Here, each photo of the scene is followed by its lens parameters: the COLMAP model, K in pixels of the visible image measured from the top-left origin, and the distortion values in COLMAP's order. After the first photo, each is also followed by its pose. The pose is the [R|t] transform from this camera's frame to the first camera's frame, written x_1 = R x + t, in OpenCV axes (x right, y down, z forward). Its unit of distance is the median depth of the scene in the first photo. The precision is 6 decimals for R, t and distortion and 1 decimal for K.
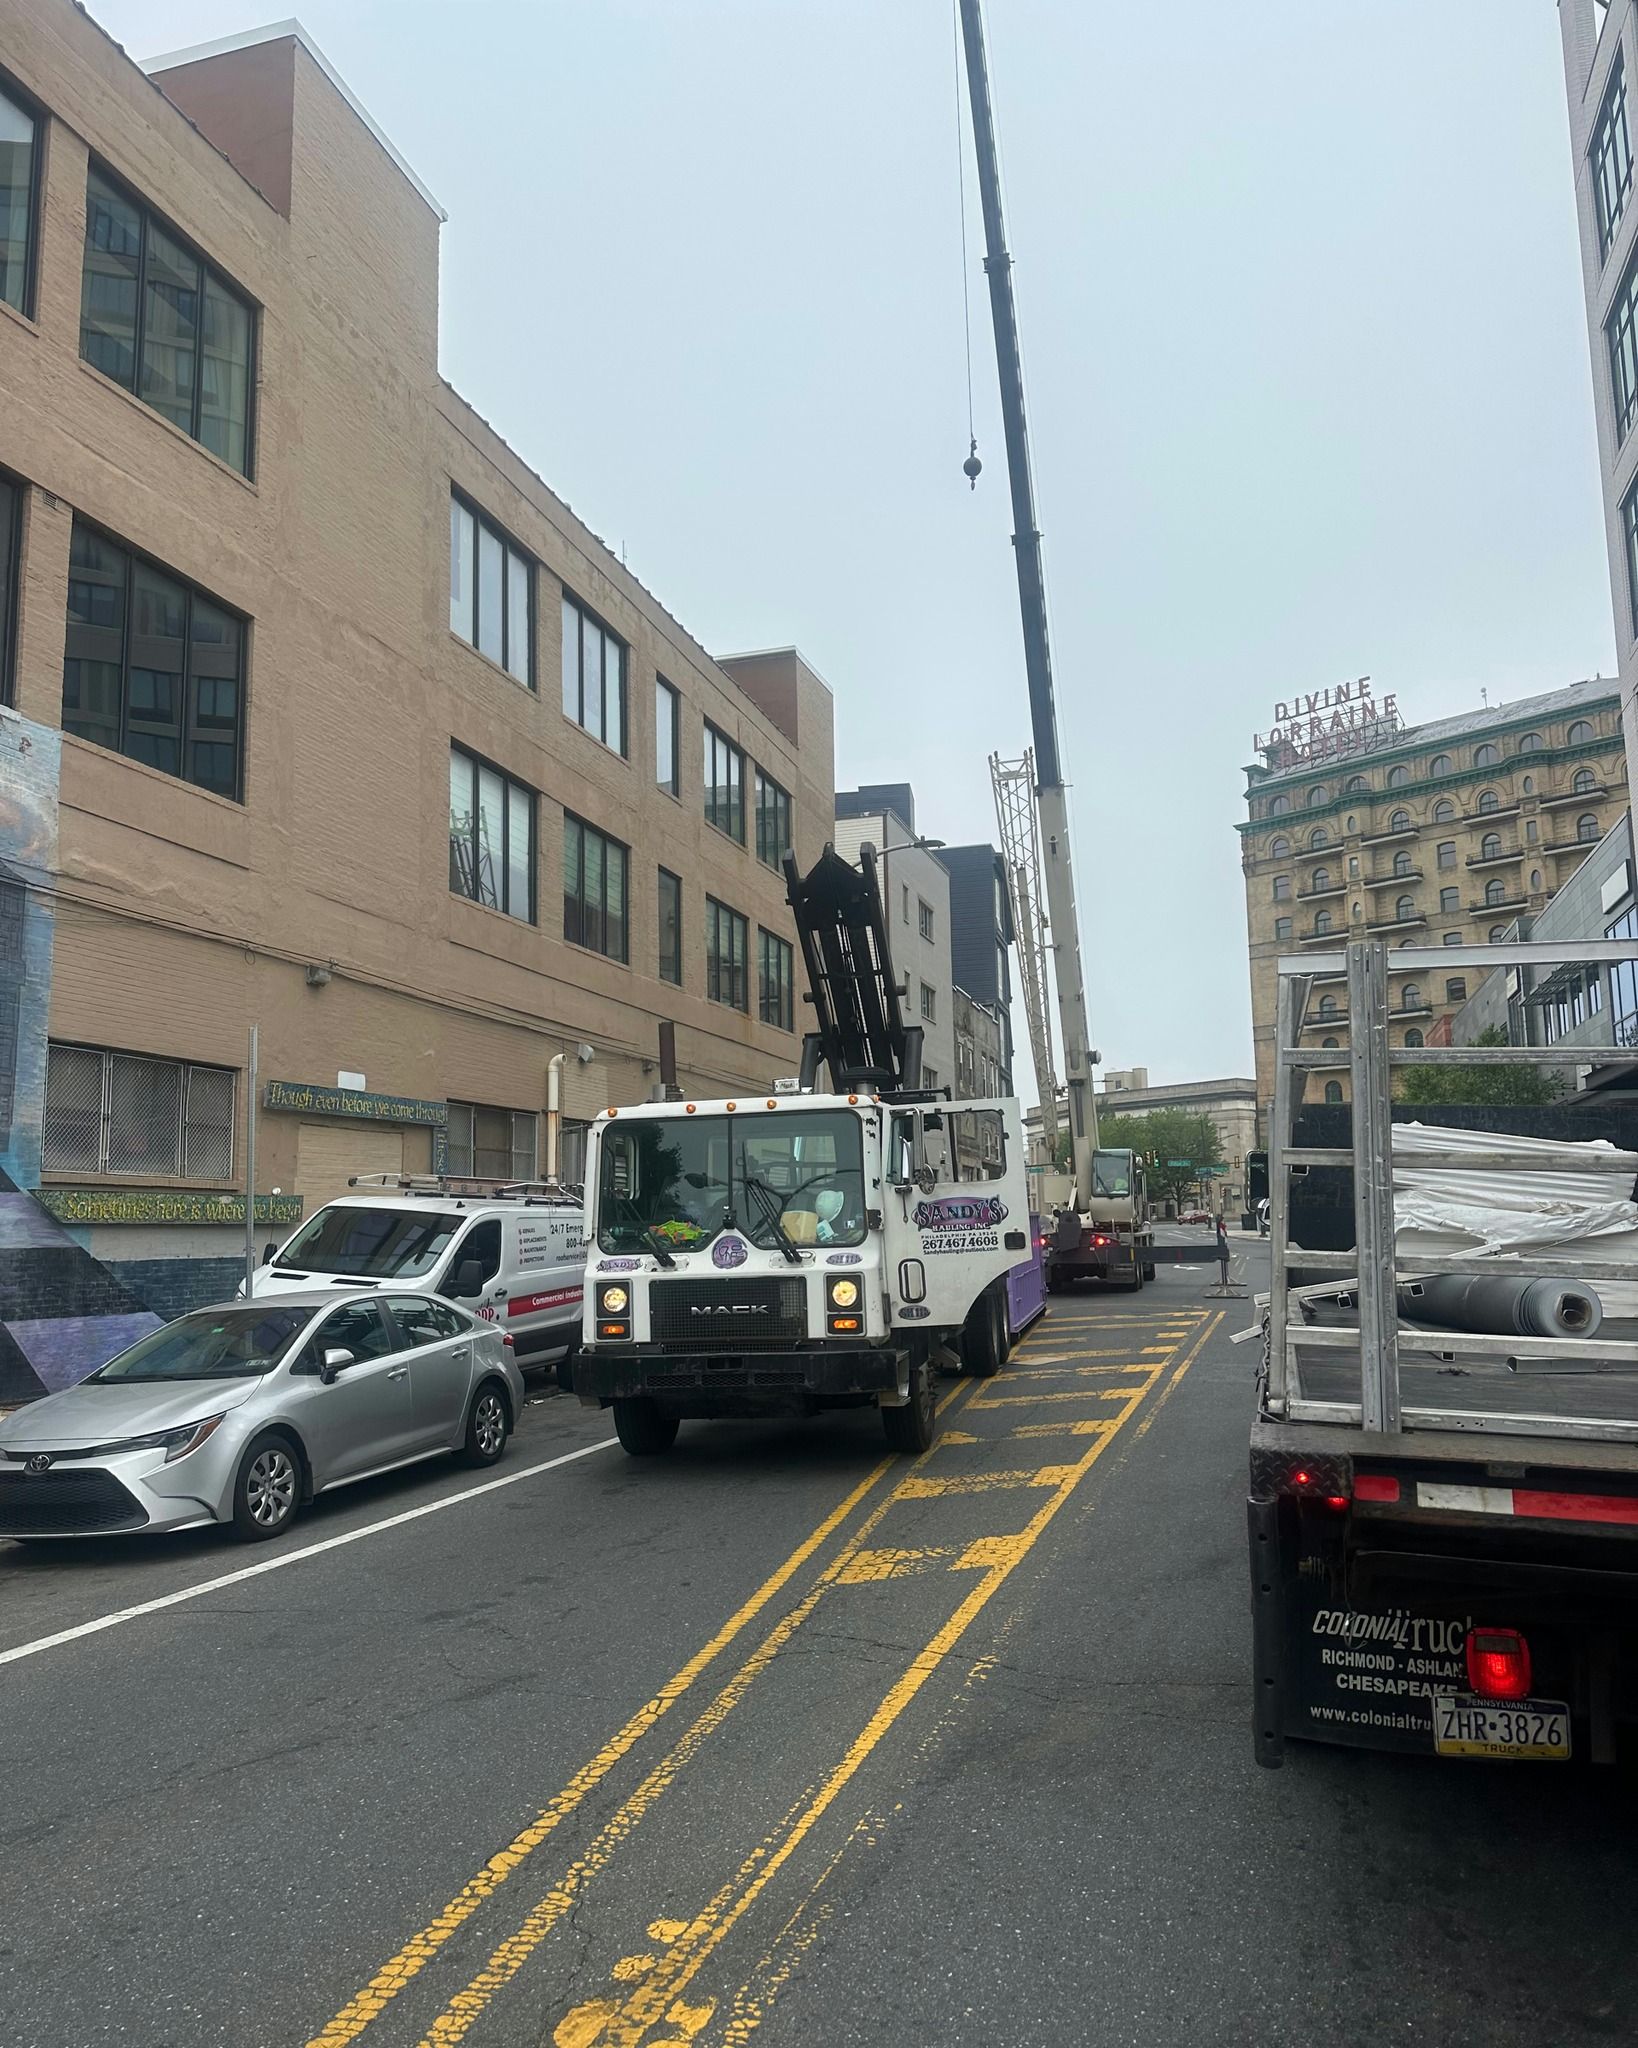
lens RADIAL K [[1562.9, 0, 811.8], [0, 1562.9, 970.6], [0, 0, 1]] dist [0.136383, -0.241895]
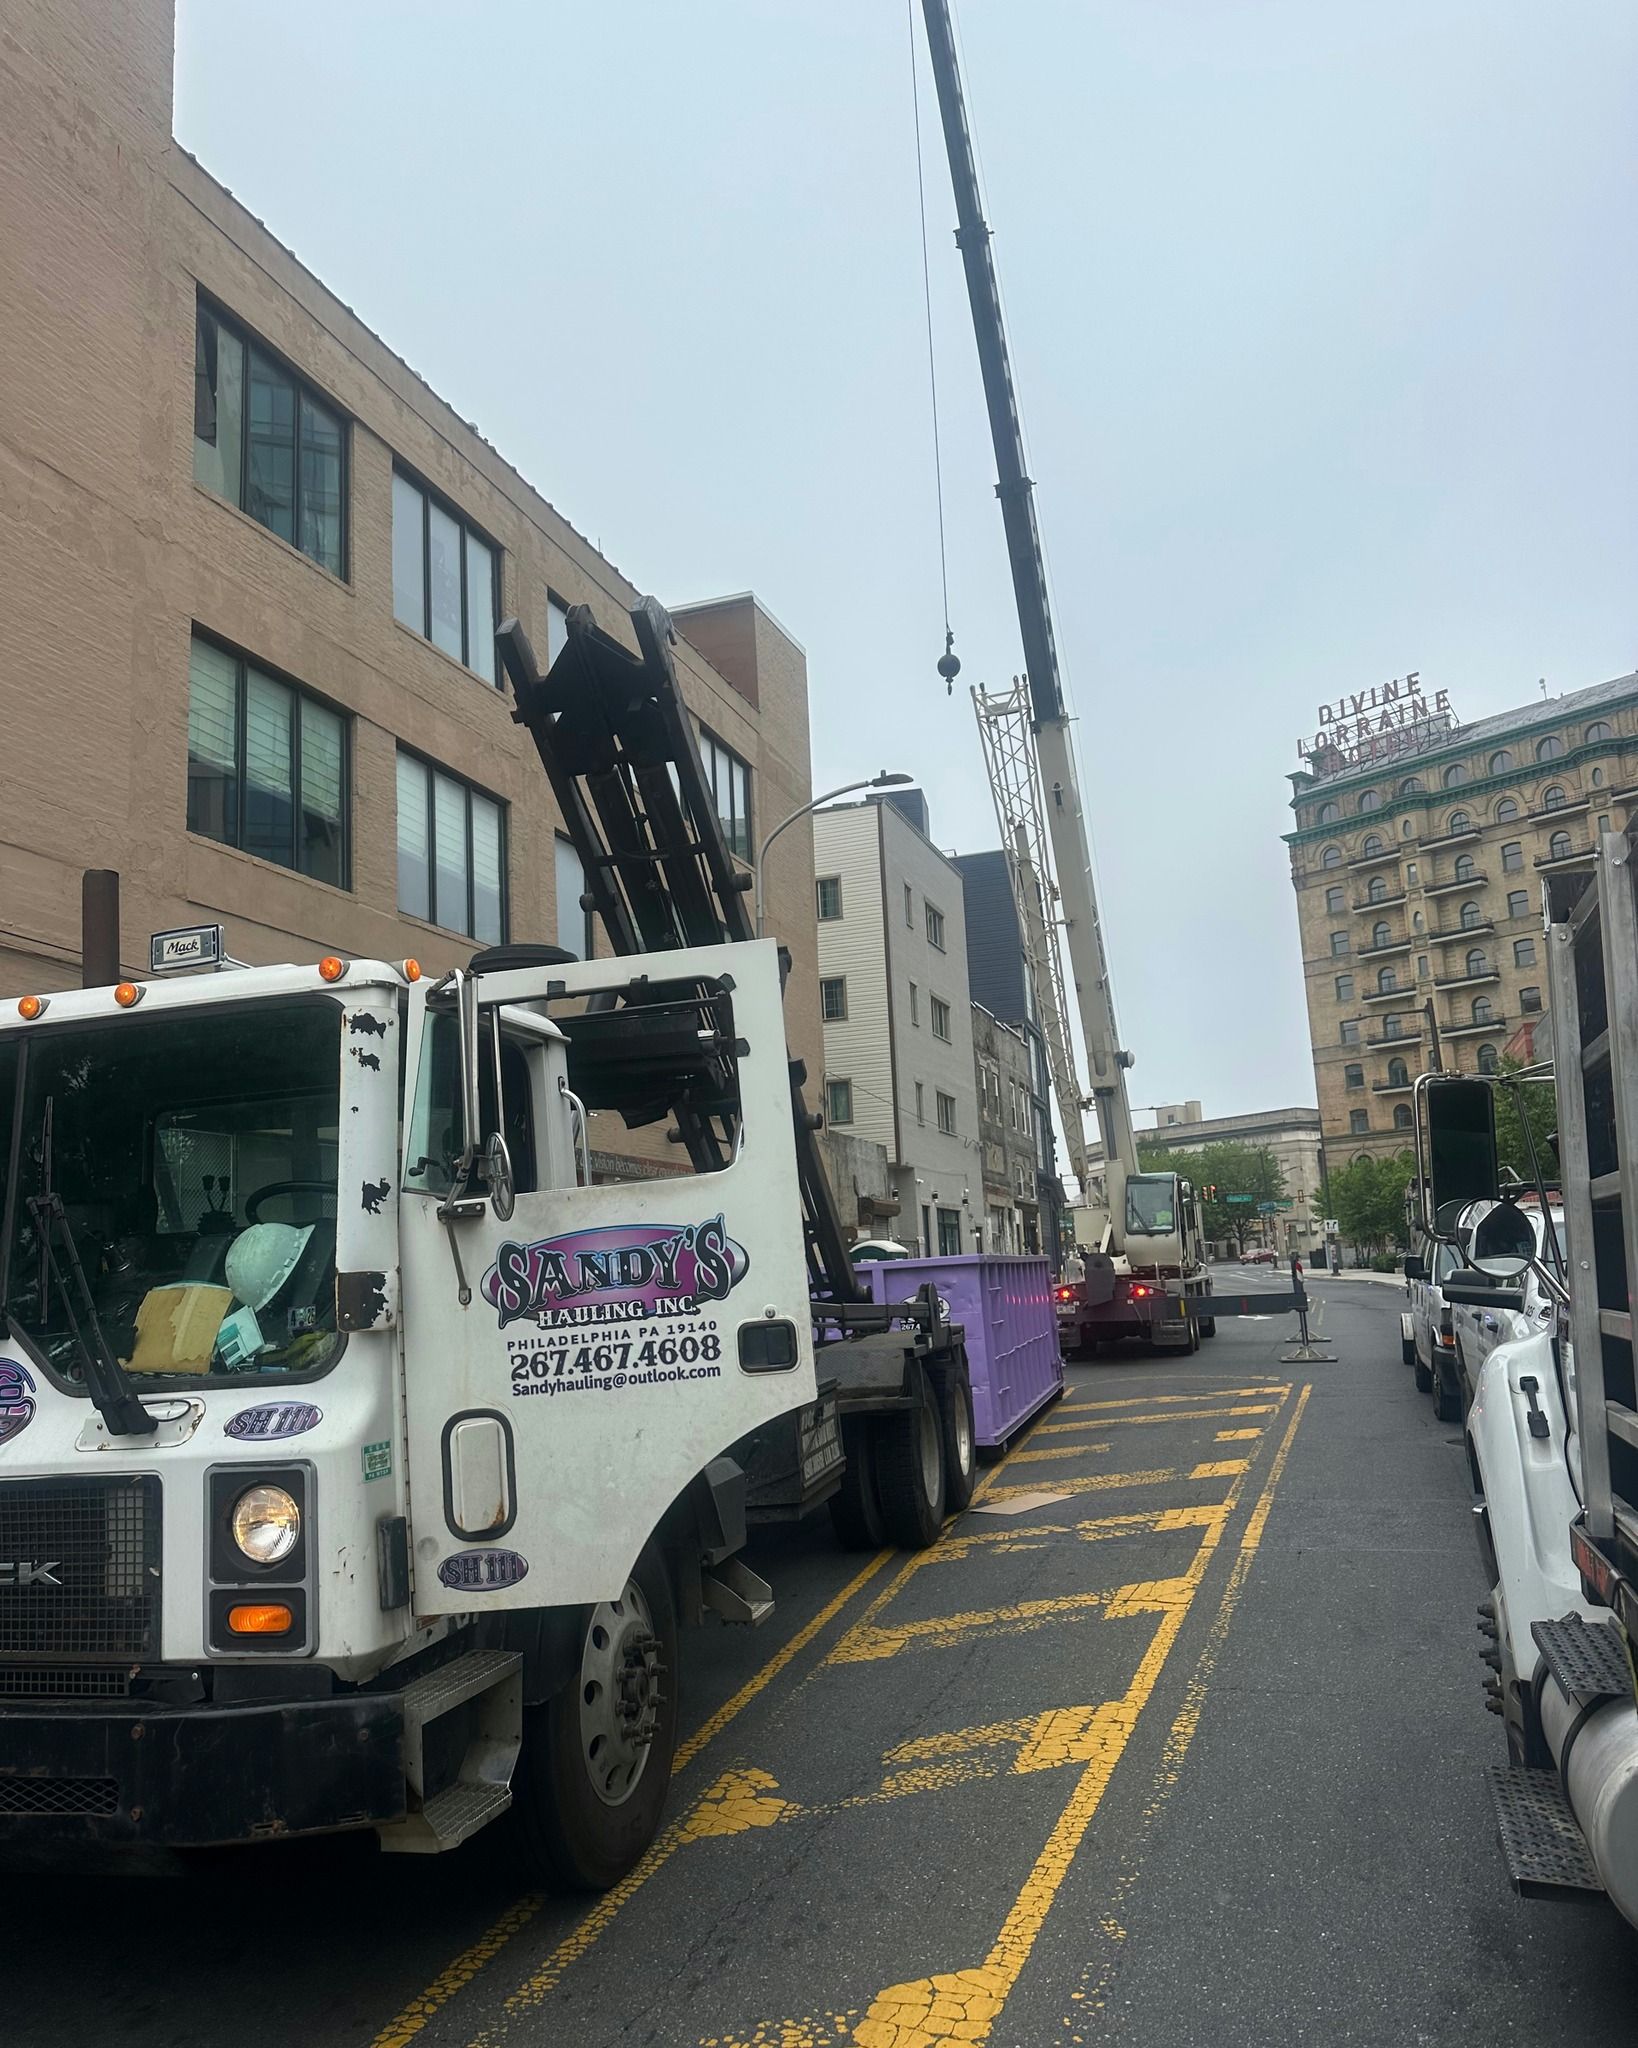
lens RADIAL K [[1562.9, 0, 811.8], [0, 1562.9, 970.6], [0, 0, 1]] dist [0.136383, -0.241895]
pose [[0.998844, -0.038510, -0.028760, 0.042812], [0.037573, 0.998767, -0.032441, 0.028484], [0.029973, 0.031323, 0.999060, 0.183786]]
